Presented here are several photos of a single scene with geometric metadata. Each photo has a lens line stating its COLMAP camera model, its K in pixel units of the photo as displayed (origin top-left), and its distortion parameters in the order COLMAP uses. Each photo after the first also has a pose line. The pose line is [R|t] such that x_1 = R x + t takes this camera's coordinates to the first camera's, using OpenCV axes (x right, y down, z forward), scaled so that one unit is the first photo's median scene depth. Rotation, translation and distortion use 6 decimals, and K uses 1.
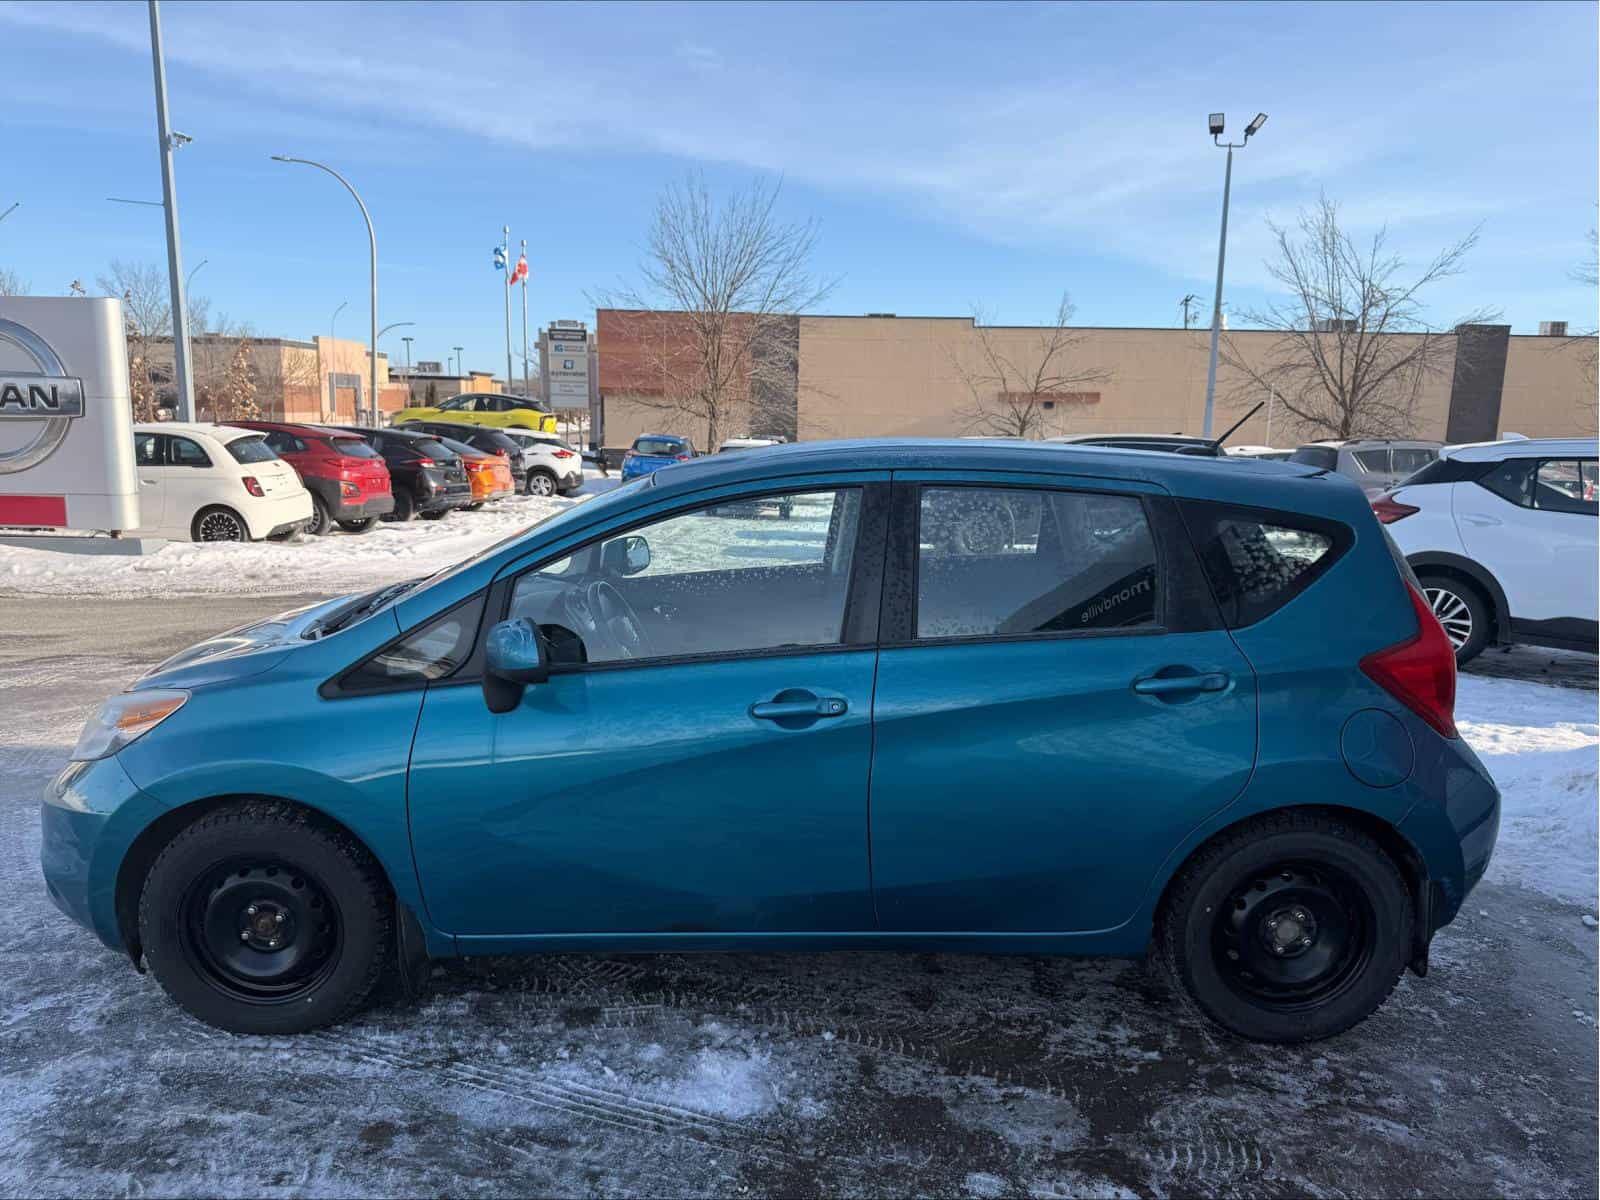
lens RADIAL K [[1144.1, 0, 803.8], [0, 1144.1, 595.4], [0, 0, 1]] dist [0.009378, -0.009198]
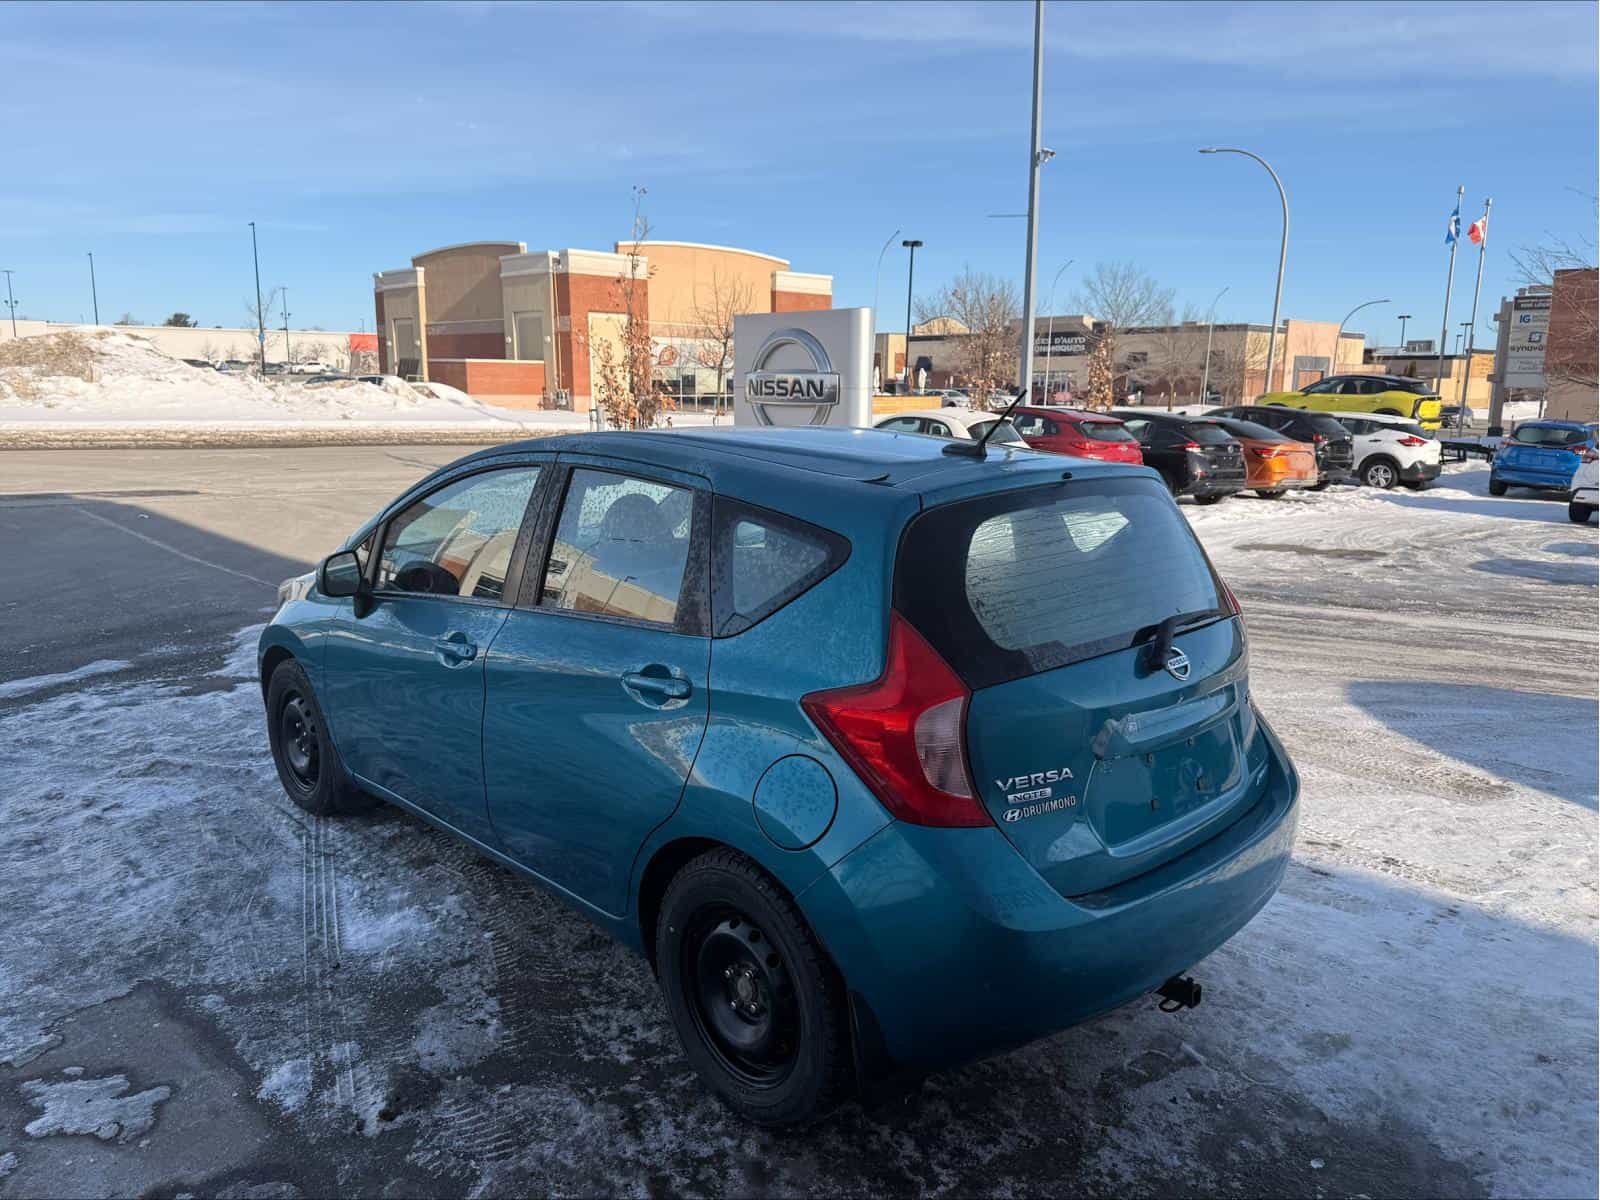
lens RADIAL K [[1144.1, 0, 803.8], [0, 1144.1, 595.4], [0, 0, 1]] dist [0.009378, -0.009198]
pose [[0.678521, 0.116775, -0.725240, 0.288524], [-0.106906, 0.992470, 0.059783, -0.017508], [0.726760, 0.036969, 0.685896, 0.114925]]
